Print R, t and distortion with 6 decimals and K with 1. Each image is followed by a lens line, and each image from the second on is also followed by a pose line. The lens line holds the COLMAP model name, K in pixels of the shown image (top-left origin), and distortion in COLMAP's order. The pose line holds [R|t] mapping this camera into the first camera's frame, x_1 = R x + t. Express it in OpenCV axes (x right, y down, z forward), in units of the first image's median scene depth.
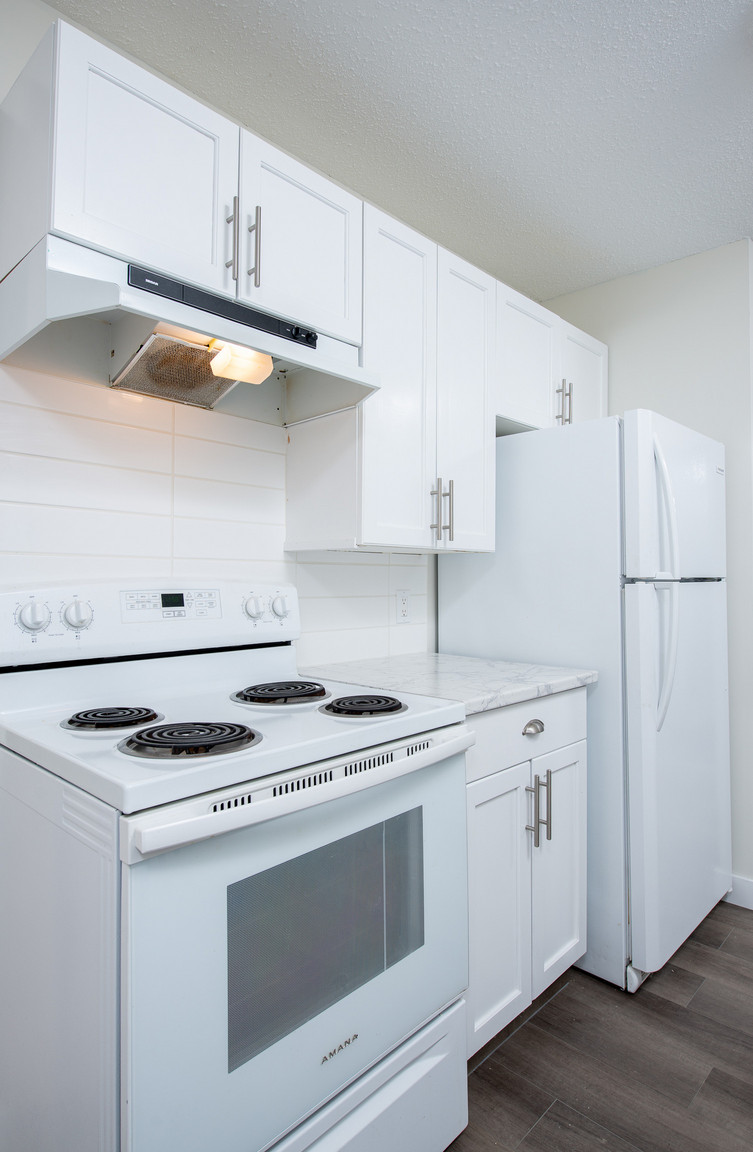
lens RADIAL K [[638.5, 0, 377.5], [0, 638.5, 559.4], [0, 0, 1]] dist [-0.008691, 0.001875]
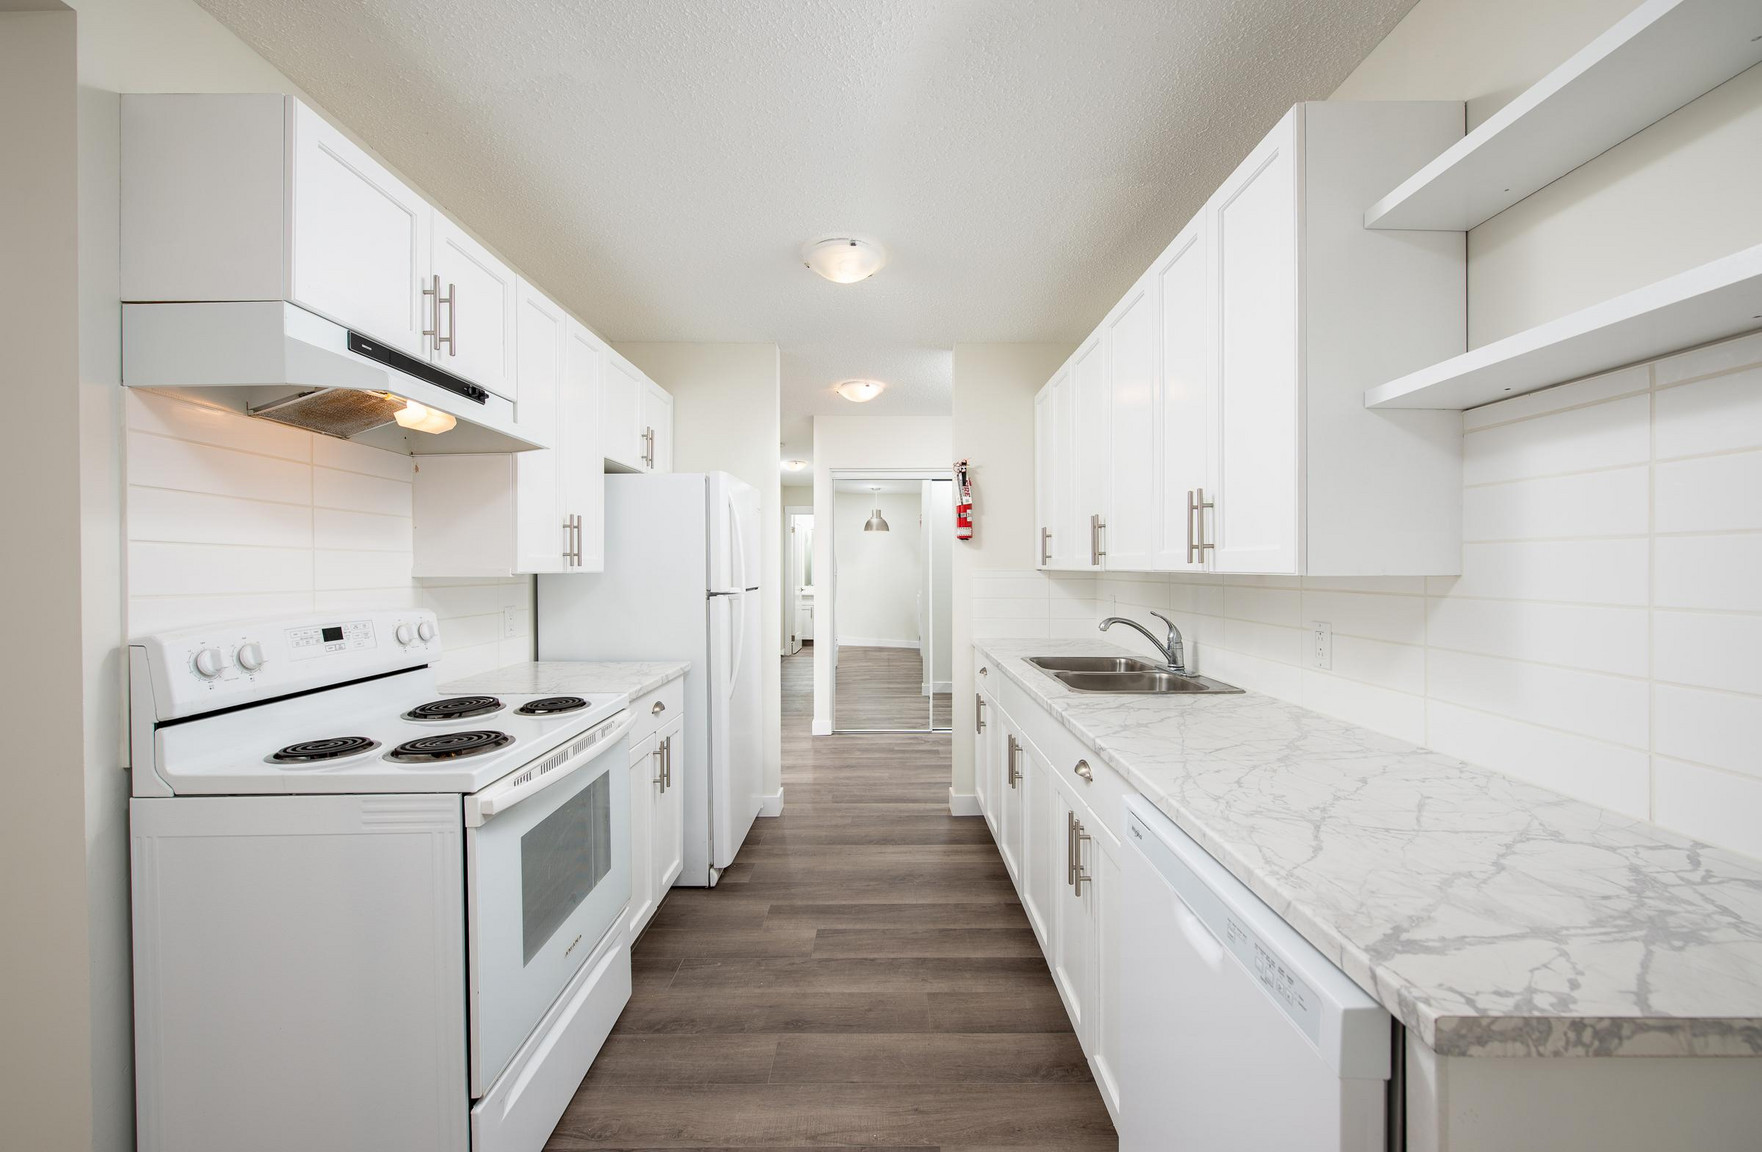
lens RADIAL K [[667.0, 0, 879.0], [0, 667.0, 567.6], [0, 0, 1]] dist [0.002699, -0.001491]
pose [[0.726550, -0.005979, 0.687087, -0.403613], [-0.014955, 0.999588, 0.024512, -0.078182], [-0.686951, -0.028085, 0.726161, -0.358337]]
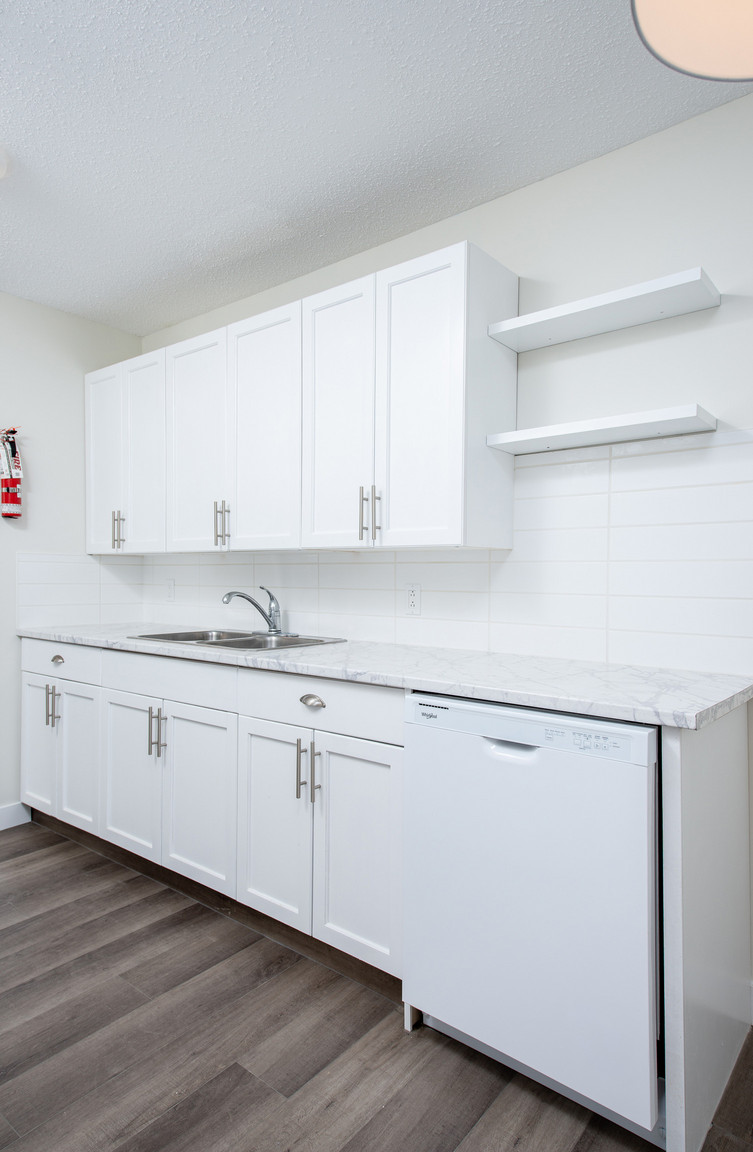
lens RADIAL K [[682.0, 0, 352.0], [0, 682.0, 585.1], [0, 0, 1]] dist [0.052995, 0.006572]
pose [[-0.053266, -0.019292, 0.998394, -0.766541], [-0.038514, 0.999109, 0.017251, 0.002495], [-0.997837, -0.037534, -0.053962, 0.148713]]
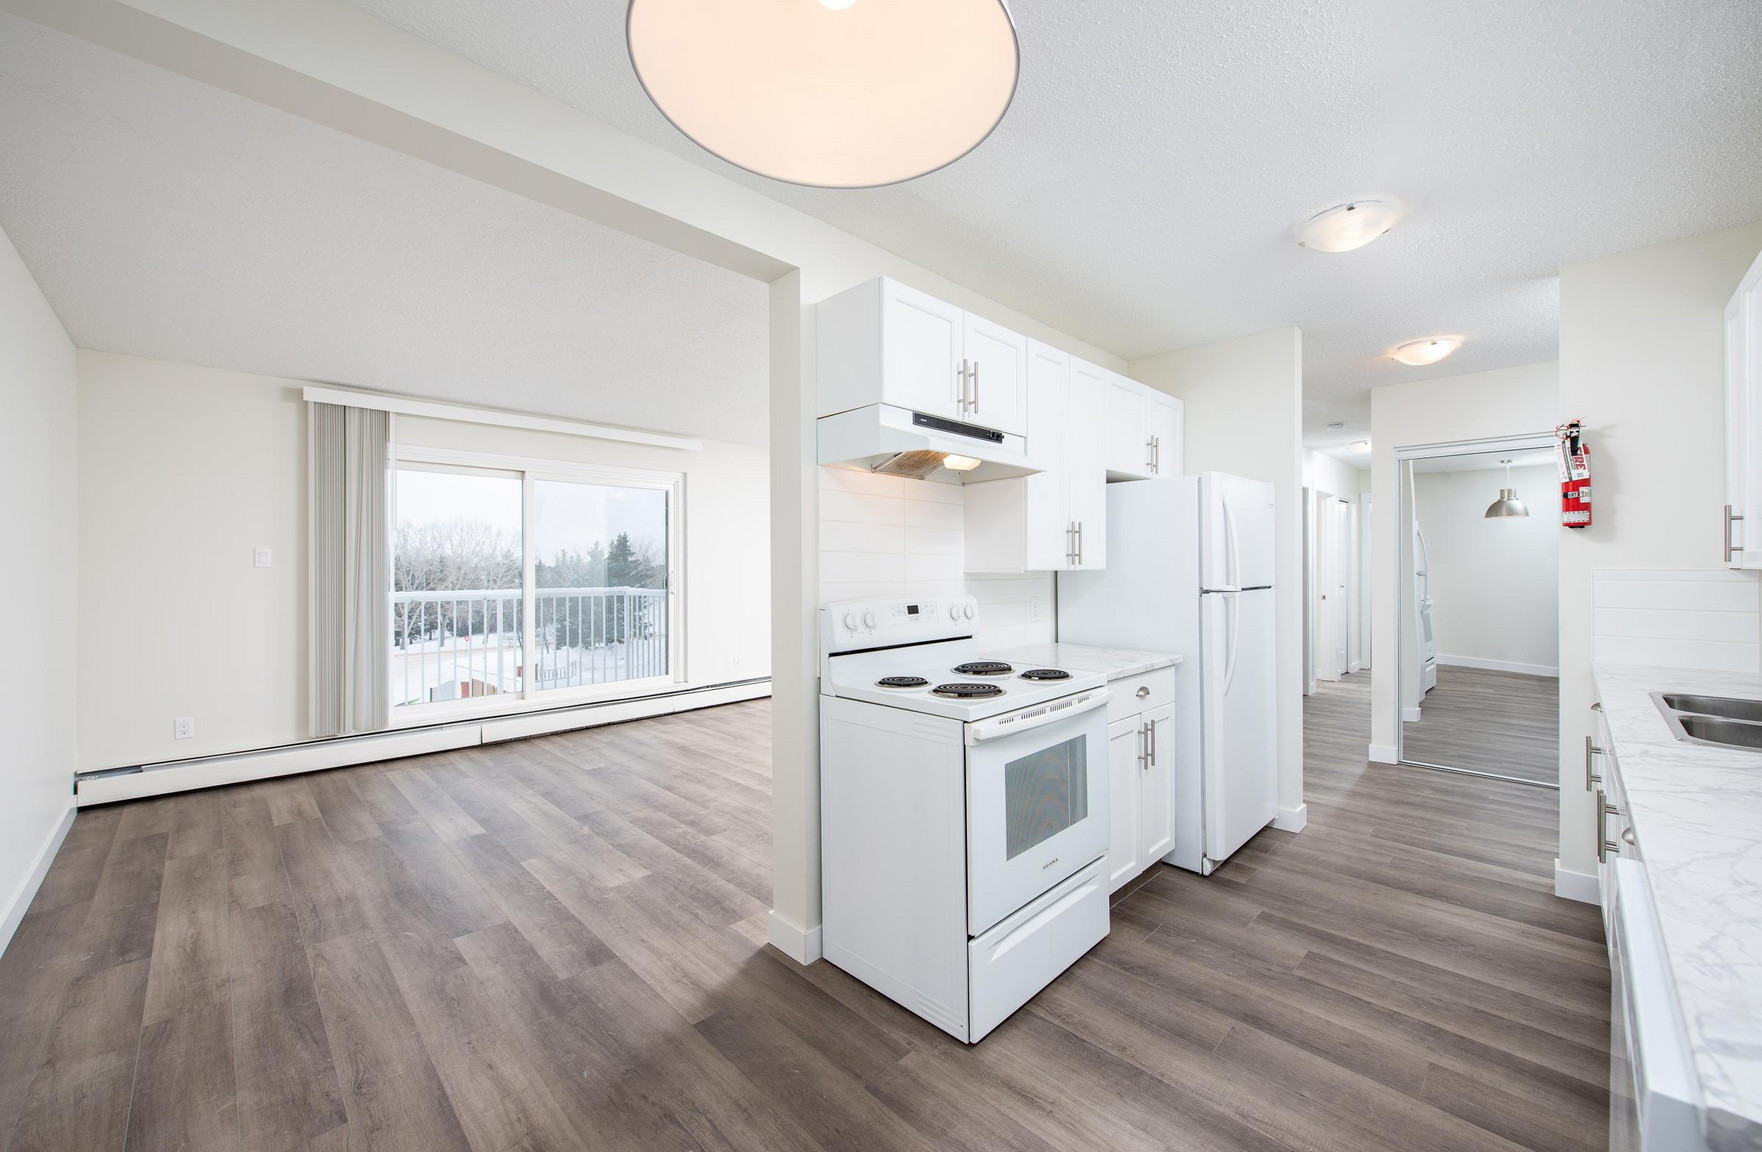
lens RADIAL K [[667.0, 0, 913.0], [0, 667.0, 565.8], [0, 0, 1]] dist [0.002699, -0.001491]
pose [[0.999959, -0.006637, -0.006079, -0.298733], [0.006802, 0.999598, 0.027516, -0.083728], [0.005894, -0.027556, 0.999603, -0.593415]]
